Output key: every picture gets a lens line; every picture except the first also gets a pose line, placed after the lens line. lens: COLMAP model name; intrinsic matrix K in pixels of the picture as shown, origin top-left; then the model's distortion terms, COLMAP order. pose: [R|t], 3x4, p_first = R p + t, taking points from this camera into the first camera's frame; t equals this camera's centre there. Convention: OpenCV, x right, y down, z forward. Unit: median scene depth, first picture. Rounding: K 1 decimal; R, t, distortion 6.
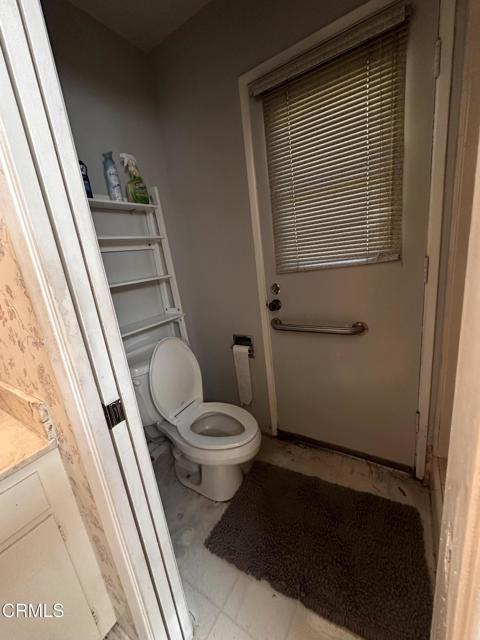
lens RADIAL K [[255.2, 0, 239.9], [0, 255.2, 321.0], [0, 0, 1]] dist [0.001287, 0.000074]
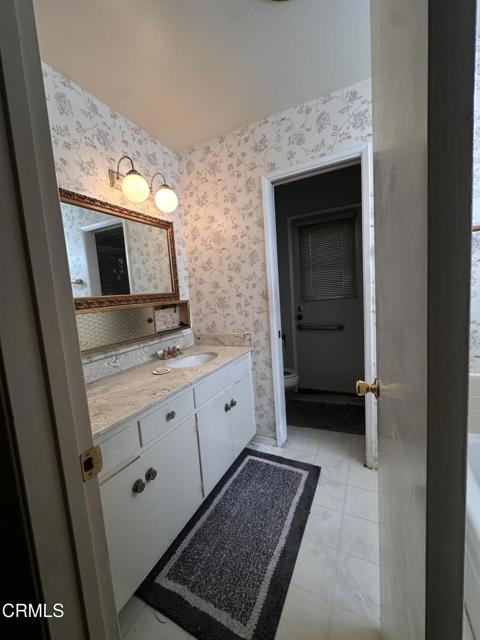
lens RADIAL K [[255.2, 0, 240.1], [0, 255.2, 318.9], [0, 0, 1]] dist [0.001287, 0.000074]
pose [[0.992536, 0.040484, 0.115037, -0.558635], [-0.021360, 0.986420, -0.162845, 0.288457], [-0.120067, 0.159173, 0.979922, -0.910780]]
